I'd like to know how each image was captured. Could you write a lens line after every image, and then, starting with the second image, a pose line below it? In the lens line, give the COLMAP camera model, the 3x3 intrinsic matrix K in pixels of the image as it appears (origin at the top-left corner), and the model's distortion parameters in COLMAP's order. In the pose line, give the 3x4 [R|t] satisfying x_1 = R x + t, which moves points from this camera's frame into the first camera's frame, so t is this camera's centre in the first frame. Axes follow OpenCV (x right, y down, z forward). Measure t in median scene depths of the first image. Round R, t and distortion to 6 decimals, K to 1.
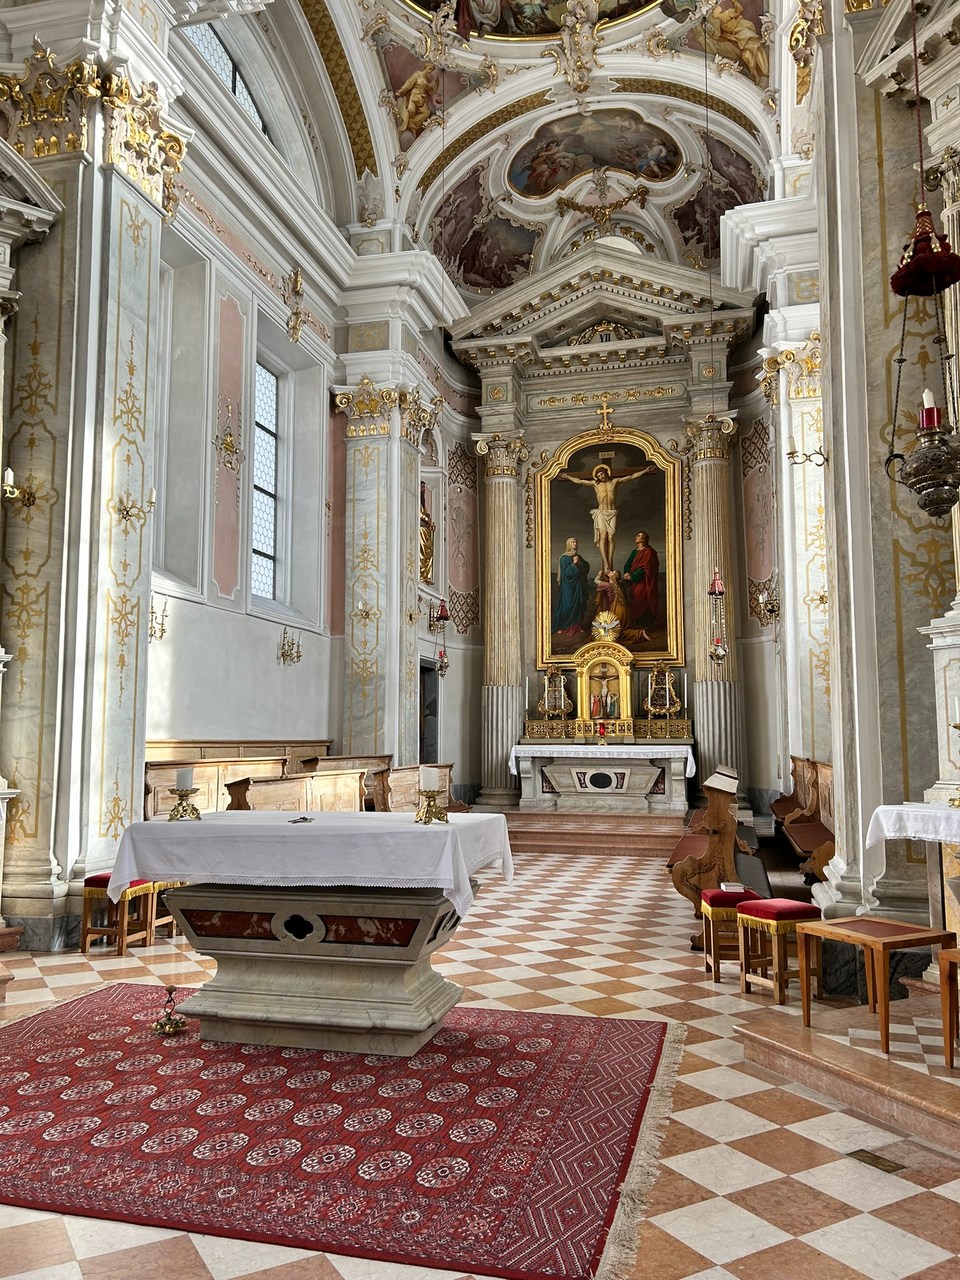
lens RADIAL K [[961.8, 0, 467.0], [0, 961.8, 665.3], [0, 0, 1]] dist [0.007858, -0.031138]
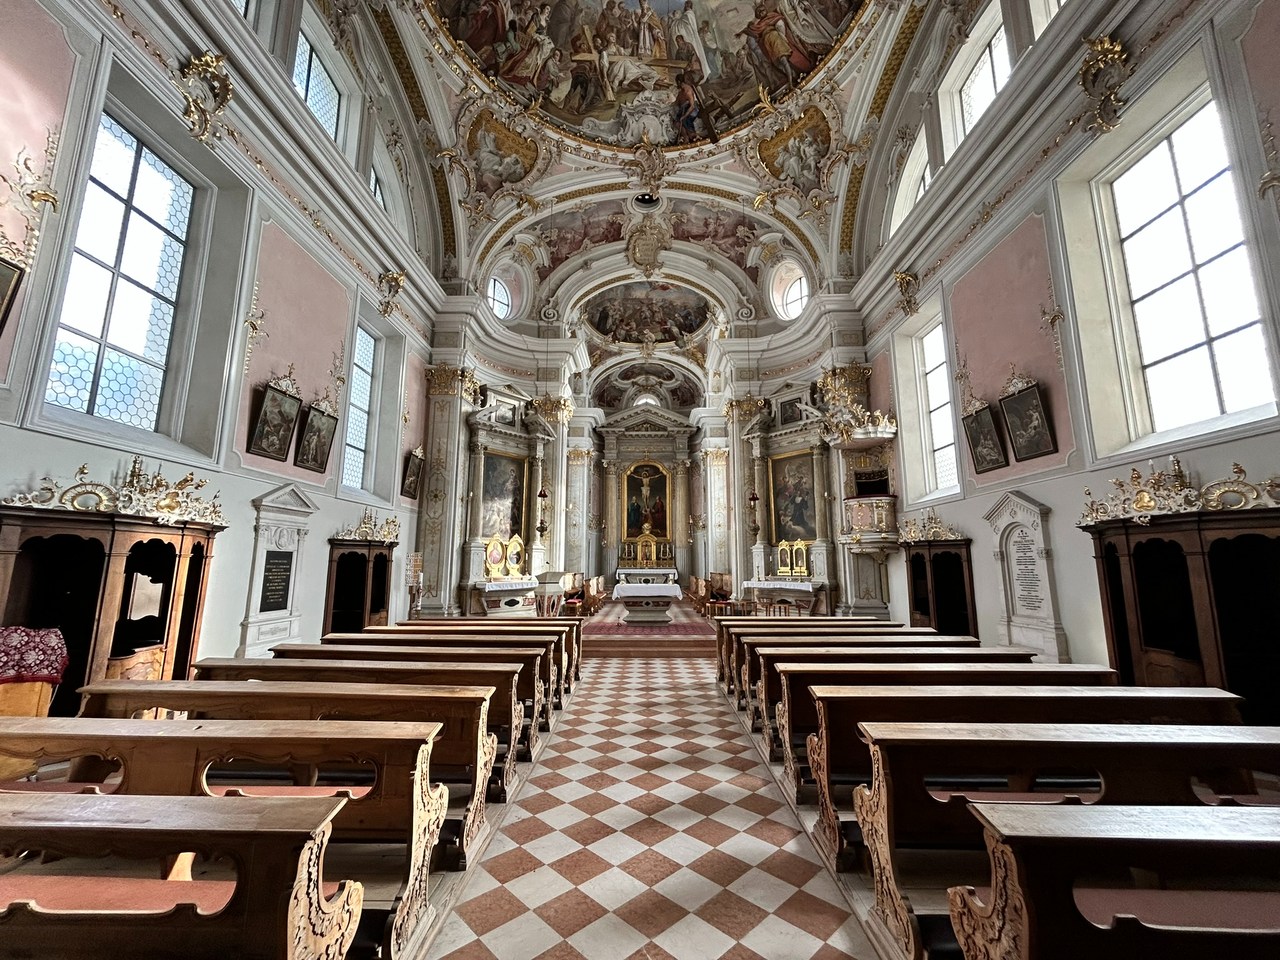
lens RADIAL K [[520.4, 0, 639.2], [0, 520.4, 482.8], [0, 0, 1]] dist [-0.019713, 0.000191]
pose [[0.967433, 0.040555, 0.249859, -0.289623], [-0.021202, 0.996596, -0.079666, -0.052852], [-0.252239, 0.071774, 0.964999, -0.556825]]
